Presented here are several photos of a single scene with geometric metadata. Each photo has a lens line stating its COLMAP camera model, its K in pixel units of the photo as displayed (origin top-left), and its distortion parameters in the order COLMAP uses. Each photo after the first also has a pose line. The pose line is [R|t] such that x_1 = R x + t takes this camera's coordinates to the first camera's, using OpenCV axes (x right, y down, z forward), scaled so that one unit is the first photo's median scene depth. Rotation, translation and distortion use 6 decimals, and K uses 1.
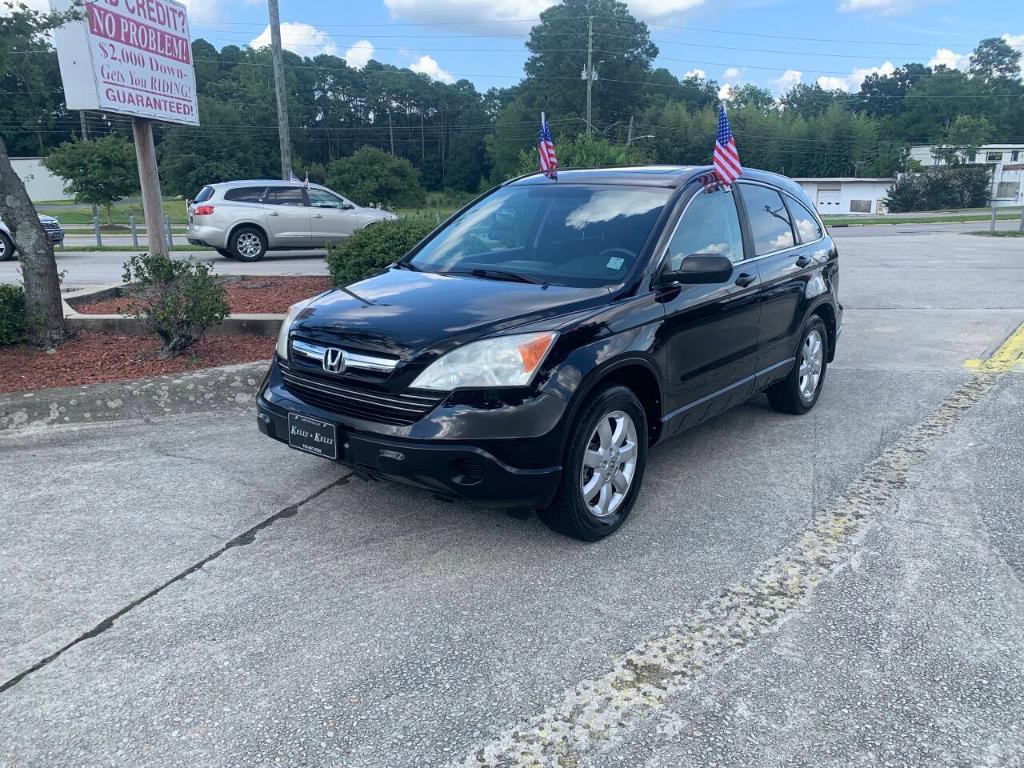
lens RADIAL K [[783.5, 0, 523.0], [0, 783.5, 379.5], [0, 0, 1]] dist [0.018310, -0.012338]
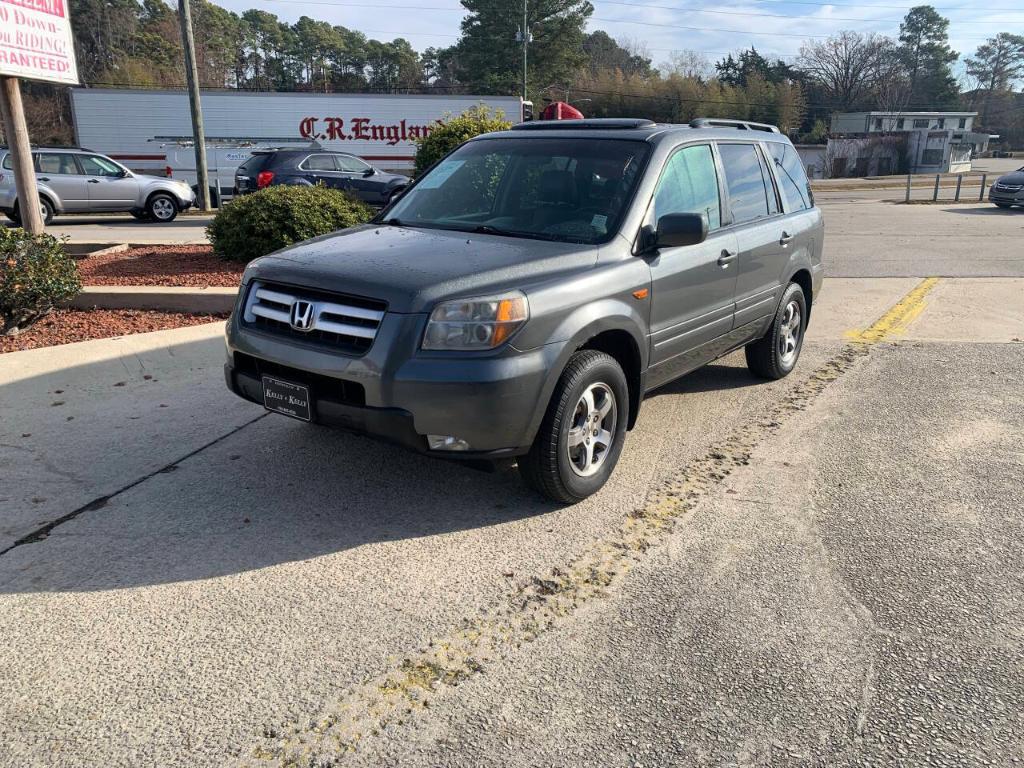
lens RADIAL K [[783.5, 0, 514.9], [0, 783.5, 374.6], [0, 0, 1]] dist [0.018310, -0.012338]
pose [[0.998053, -0.010060, 0.061551, 0.057579], [0.007705, 0.999234, 0.038379, -0.007324], [-0.061890, -0.037830, 0.997366, 0.013066]]
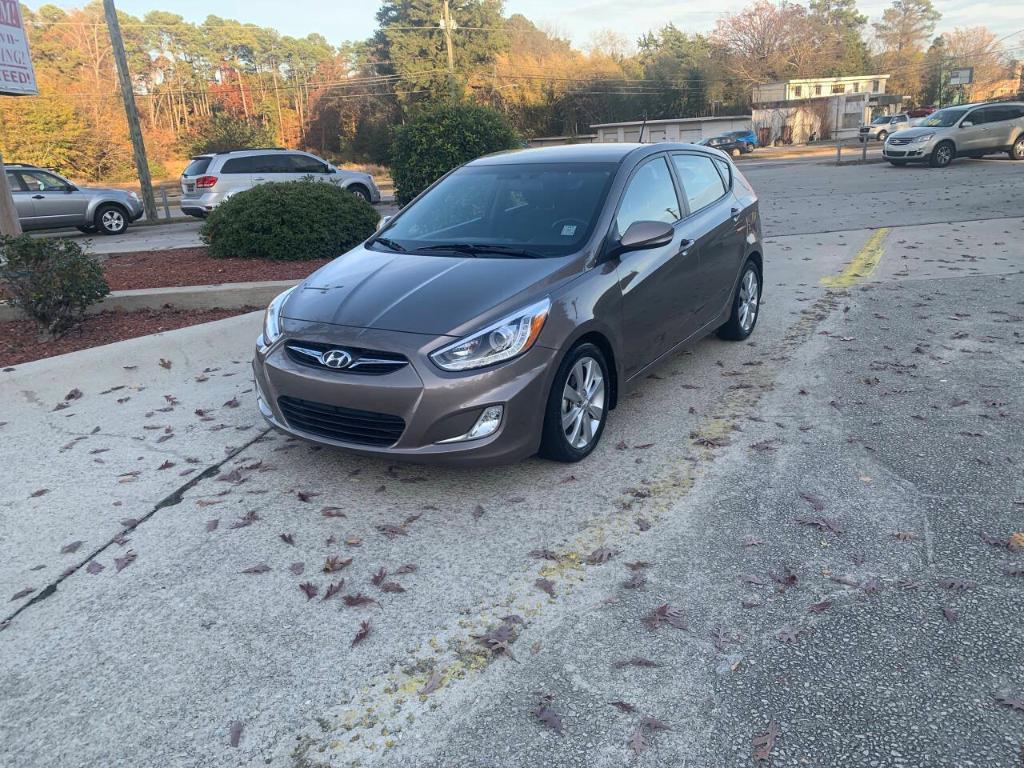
lens RADIAL K [[783.5, 0, 520.6], [0, 783.5, 388.6], [0, 0, 1]] dist [0.018310, -0.012338]
pose [[0.985827, -0.100539, 0.134302, -0.010148], [0.091531, 0.993220, 0.071661, 0.009541], [-0.140596, -0.058353, 0.988346, -0.028250]]
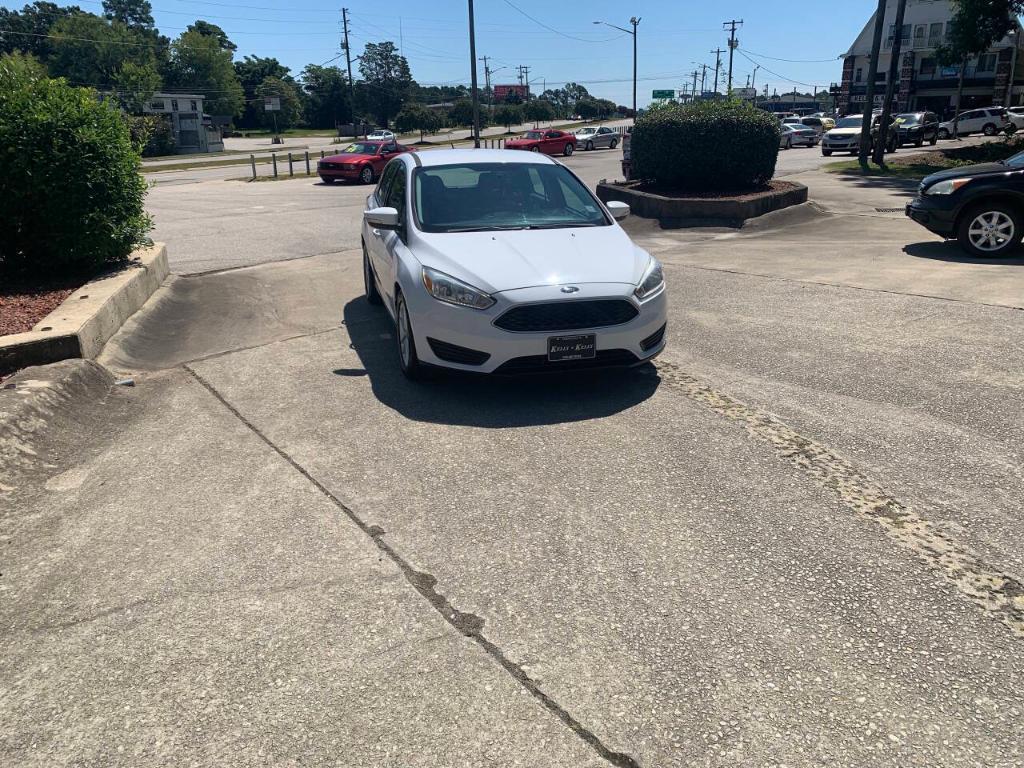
lens RADIAL K [[783.5, 0, 509.8], [0, 783.5, 376.6], [0, 0, 1]] dist [0.018310, -0.012338]
pose [[0.580986, -0.247665, 0.775318, -0.315765], [0.202059, 0.966647, 0.157369, -0.050124], [-0.788434, 0.065231, 0.611651, 0.178519]]
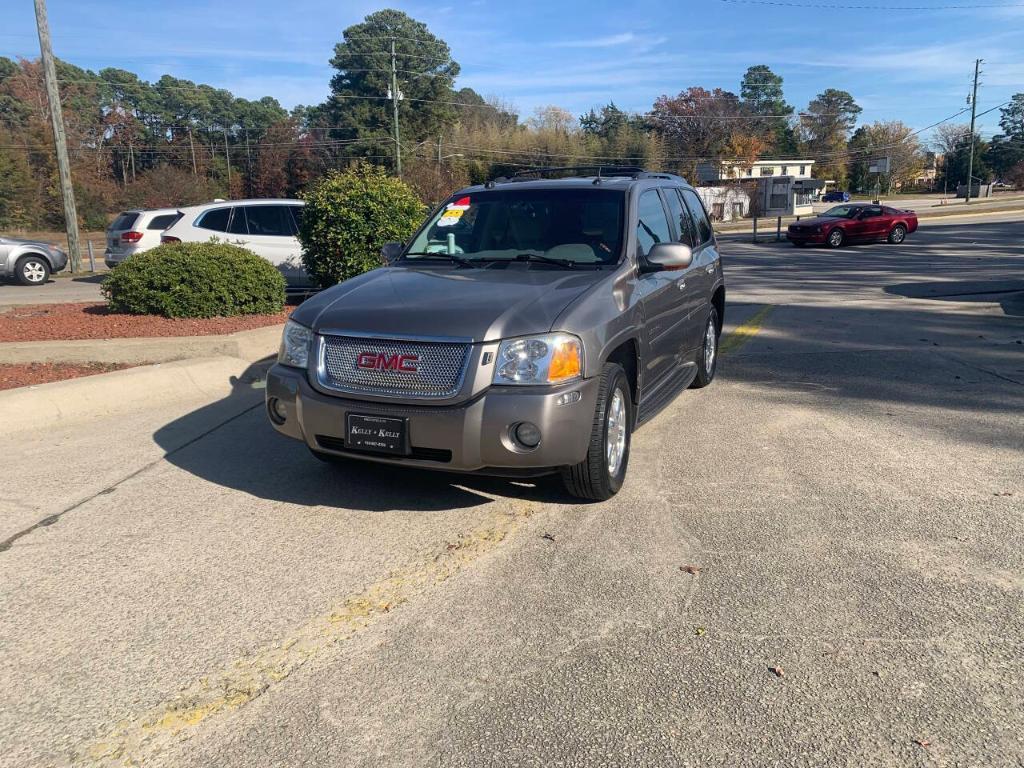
lens RADIAL K [[783.5, 0, 509.7], [0, 783.5, 377.0], [0, 0, 1]] dist [0.018310, -0.012338]
pose [[0.978042, -0.061286, 0.199192, 0.043774], [0.065833, 0.997698, -0.016279, 0.013341], [-0.197736, 0.029035, 0.979825, -0.068245]]
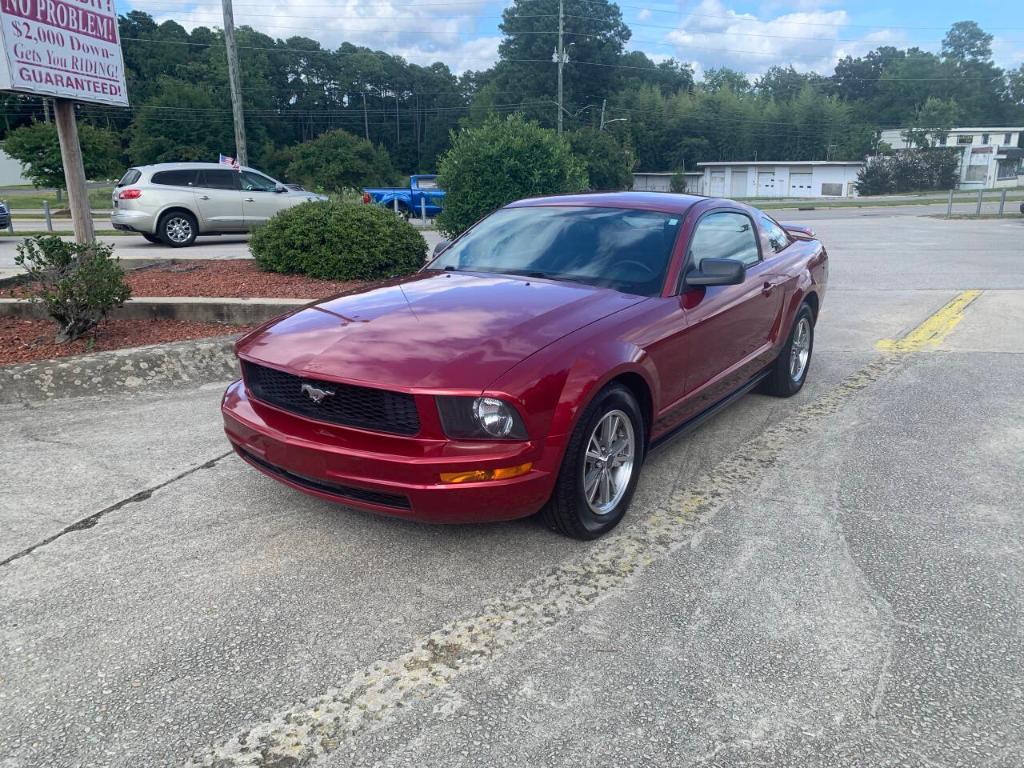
lens RADIAL K [[783.5, 0, 516.9], [0, 783.5, 375.8], [0, 0, 1]] dist [0.018310, -0.012338]
pose [[0.999820, -0.006048, 0.018007, 0.061944], [0.005783, 0.999875, 0.014731, 0.002339], [-0.018094, -0.014624, 0.999729, 0.002542]]
